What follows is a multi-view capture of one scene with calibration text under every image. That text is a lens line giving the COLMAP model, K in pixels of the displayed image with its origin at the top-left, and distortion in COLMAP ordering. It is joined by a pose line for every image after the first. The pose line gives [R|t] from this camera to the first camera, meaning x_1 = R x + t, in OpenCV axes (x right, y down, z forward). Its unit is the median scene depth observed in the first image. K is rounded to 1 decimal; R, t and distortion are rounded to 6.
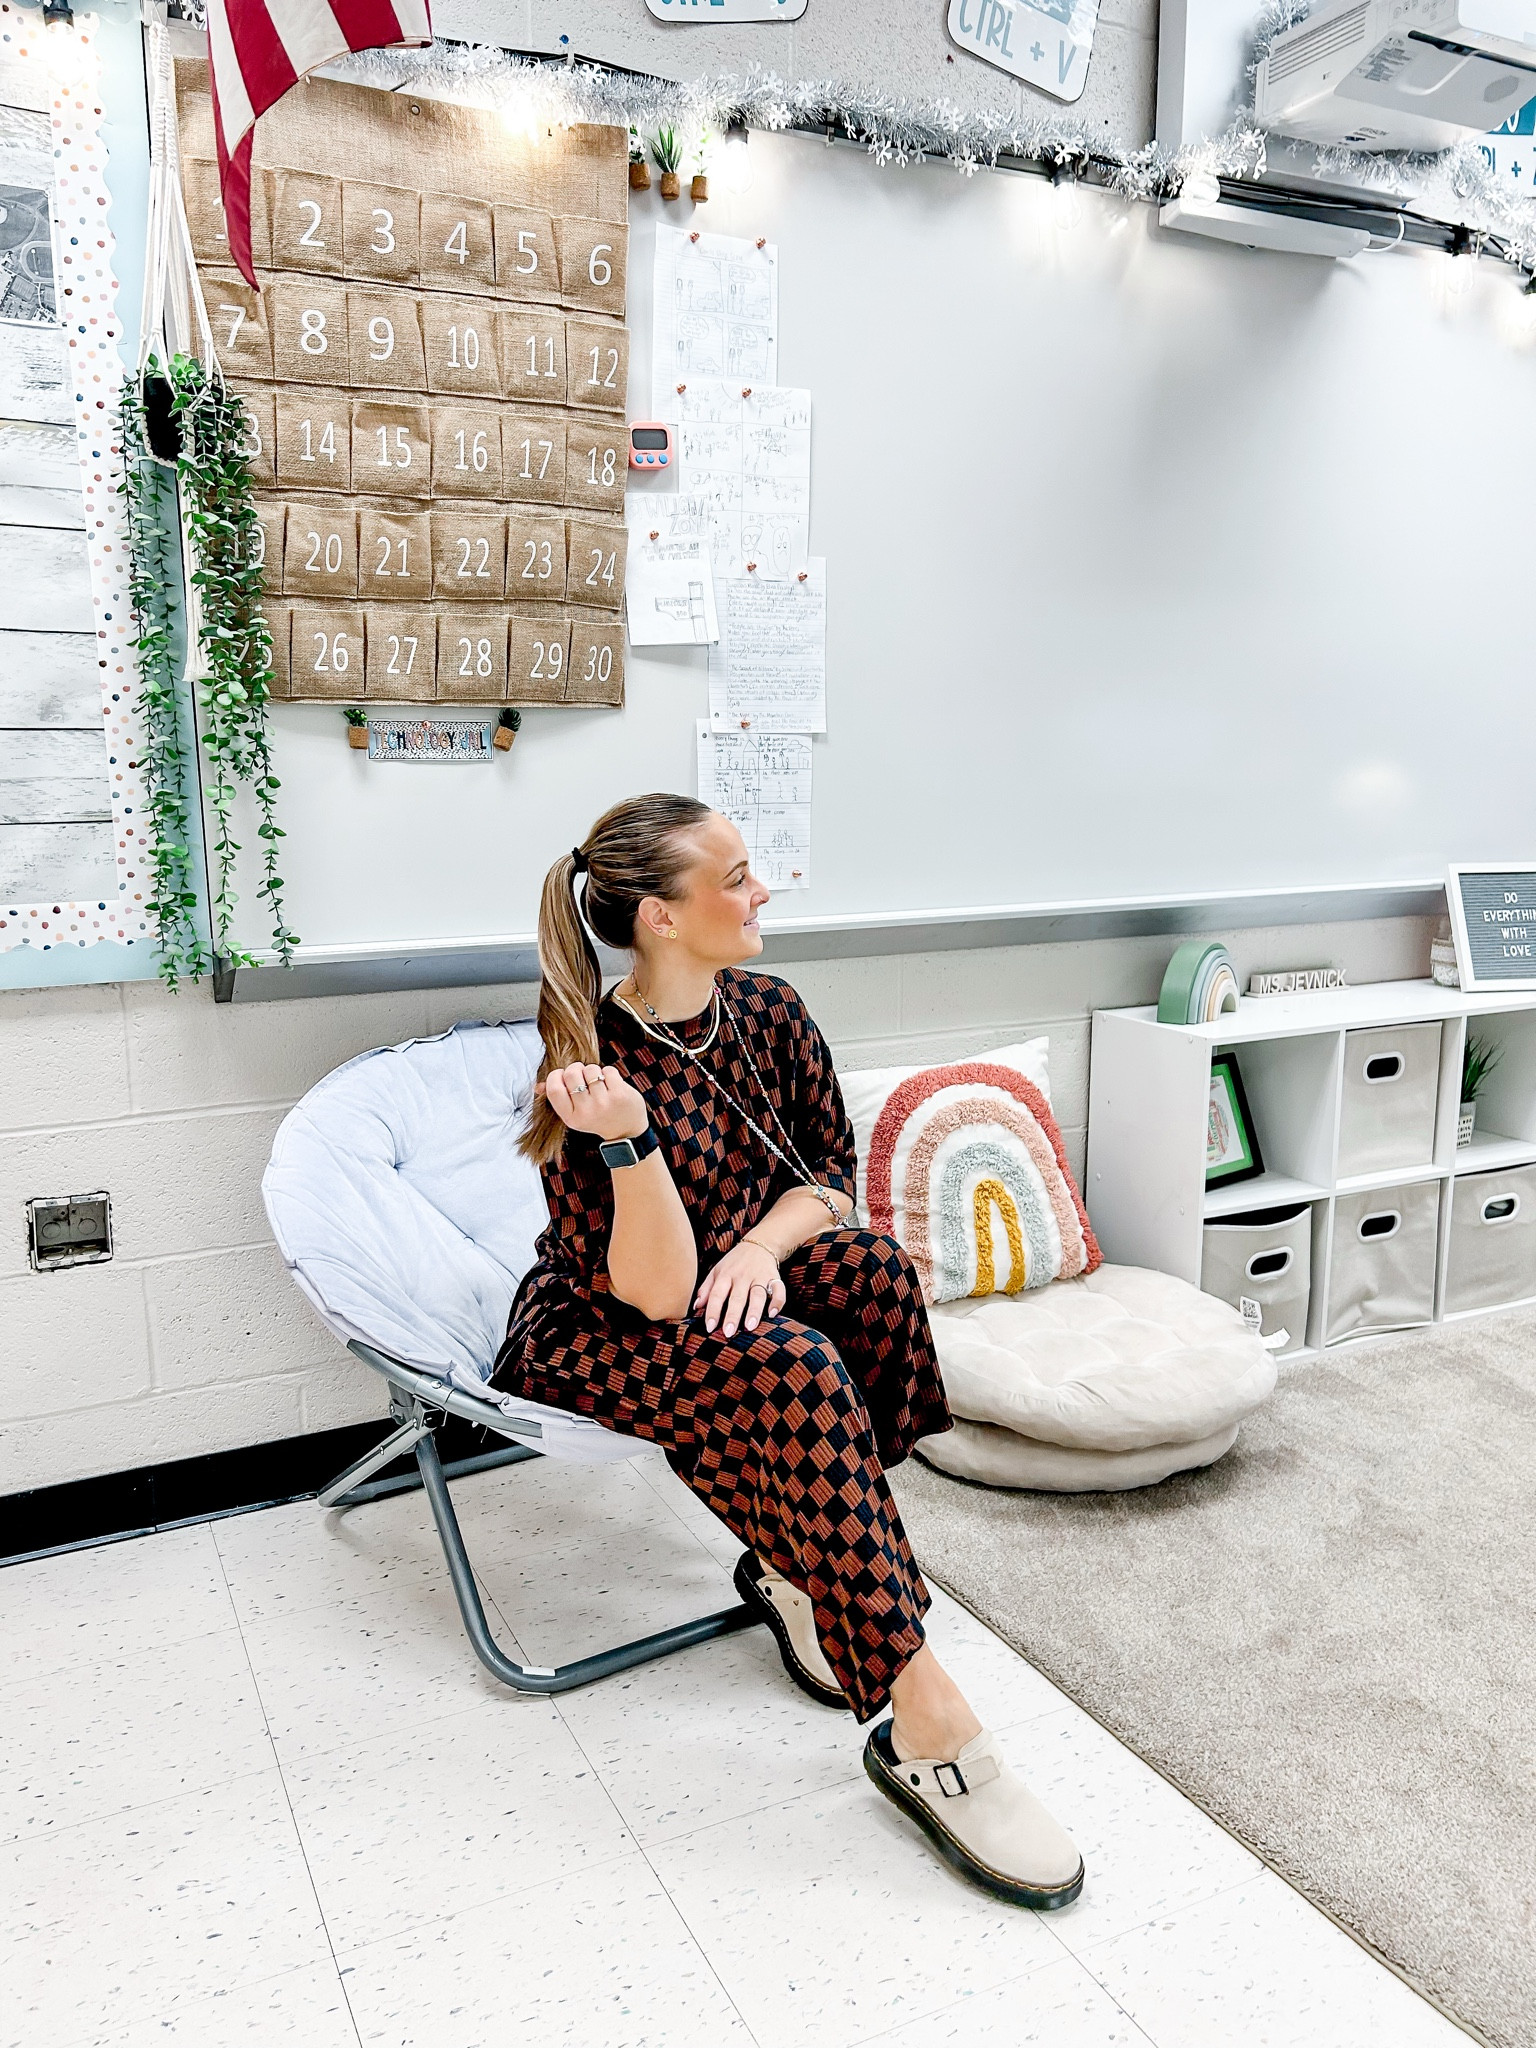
lens RADIAL K [[1567.9, 0, 755.1], [0, 1567.9, 1001.2], [0, 0, 1]] dist [0.031050, -0.009325]
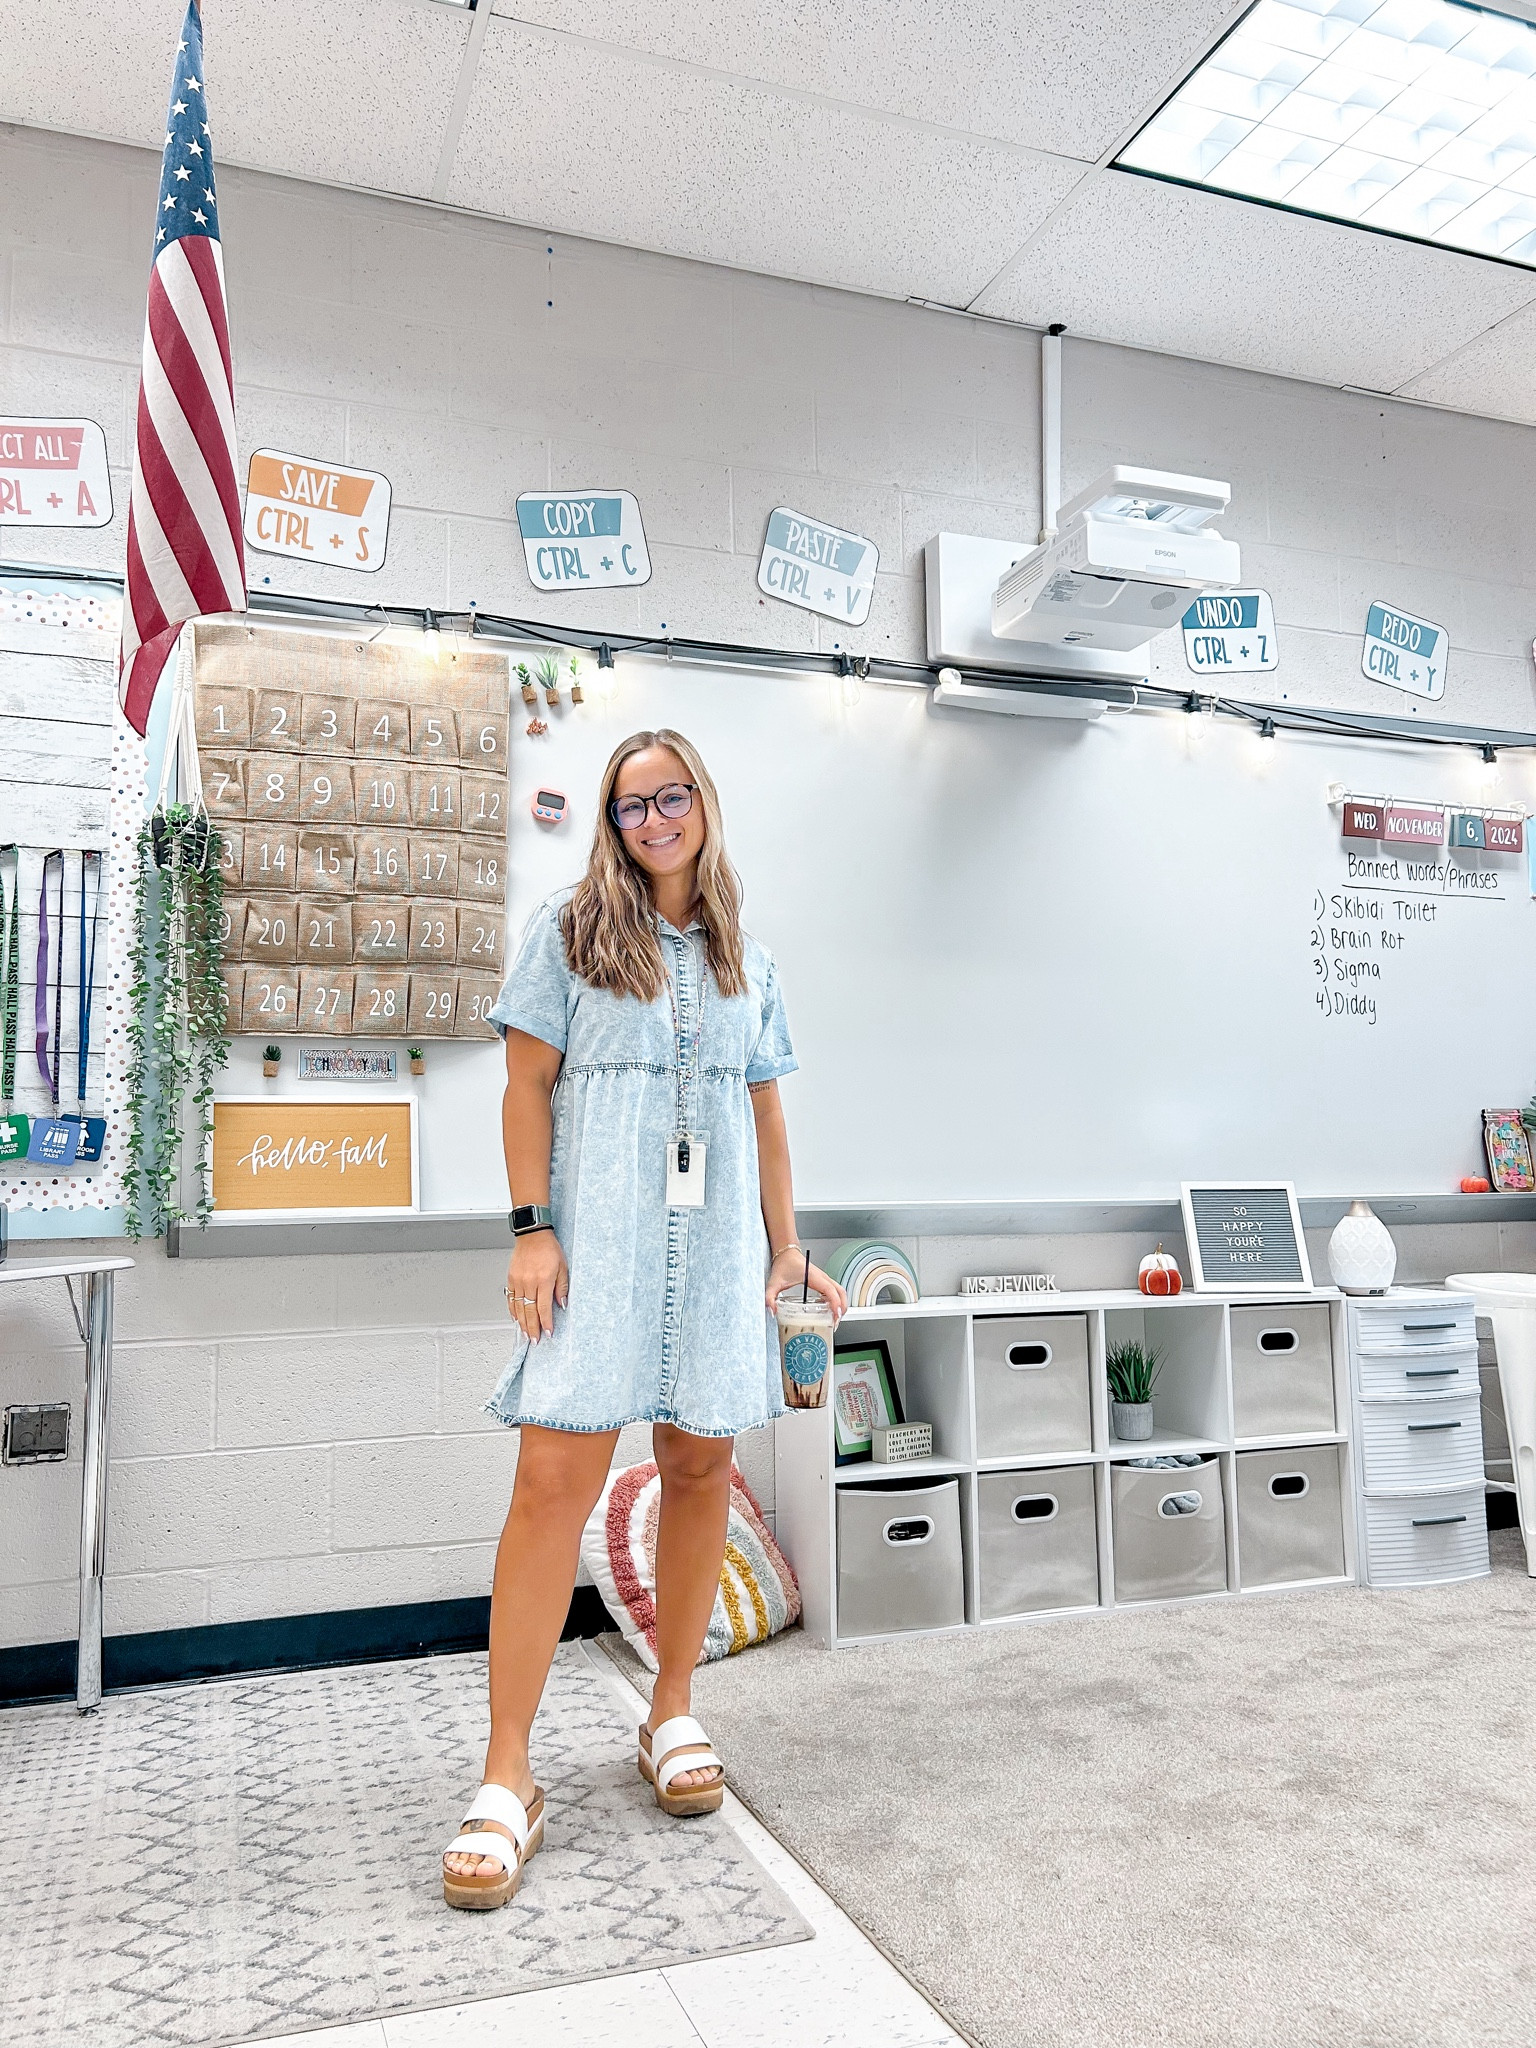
lens RADIAL K [[1538.3, 0, 778.5], [0, 1538.3, 1021.8], [0, 0, 1]] dist [0.057729, -0.052391]
pose [[0.993356, -0.025531, -0.112211, 0.321477], [-0.006811, 0.960326, -0.278795, 0.172678], [0.114877, 0.277708, 0.953772, -0.242462]]
